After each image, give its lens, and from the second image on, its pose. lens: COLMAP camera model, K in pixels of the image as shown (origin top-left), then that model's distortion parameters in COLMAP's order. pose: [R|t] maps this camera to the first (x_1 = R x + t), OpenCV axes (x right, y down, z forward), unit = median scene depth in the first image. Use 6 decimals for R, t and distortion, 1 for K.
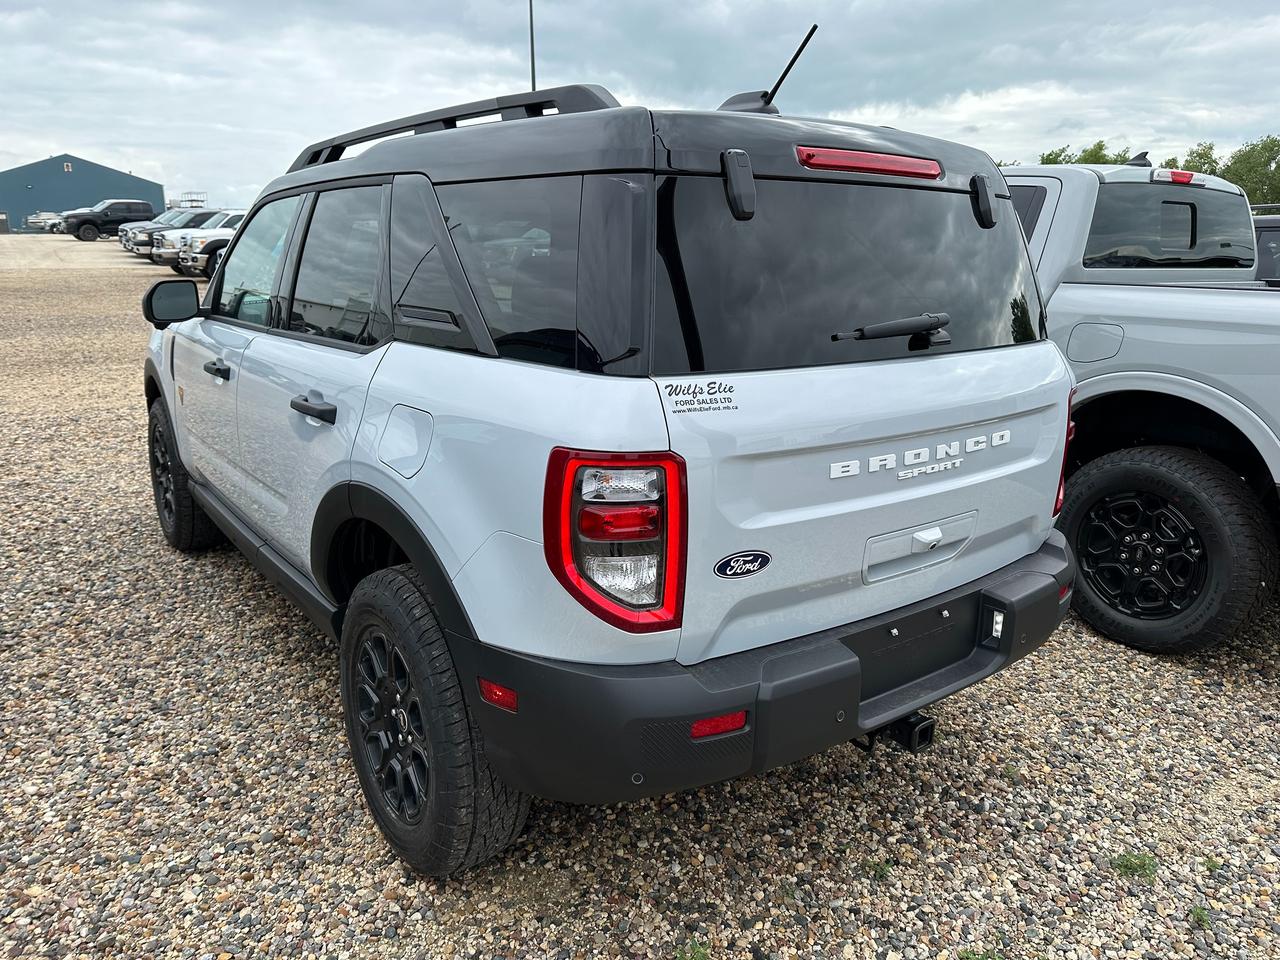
lens RADIAL K [[1009.6, 0, 640.0], [0, 1009.6, 480.0], [0, 0, 1]] dist [0.007766, -0.008097]
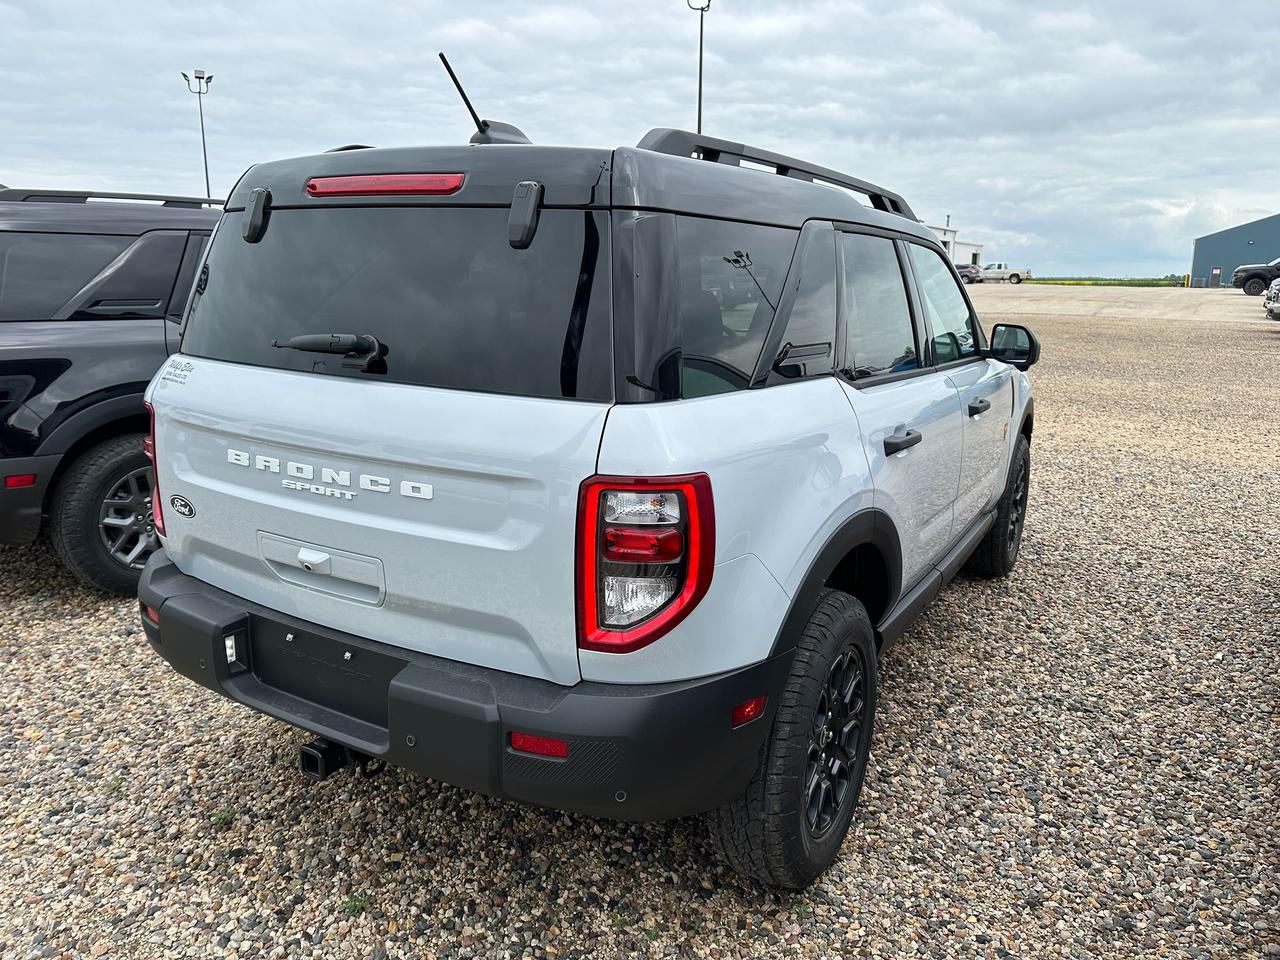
lens RADIAL K [[900.1, 0, 611.4], [0, 900.1, 434.8], [0, 0, 1]] dist [0.001794, -0.056368]
pose [[0.379104, 0.168478, -0.909888, 1.126806], [-0.236389, 0.968293, 0.080801, -0.190616], [0.894651, 0.184455, 0.406910, 0.854208]]
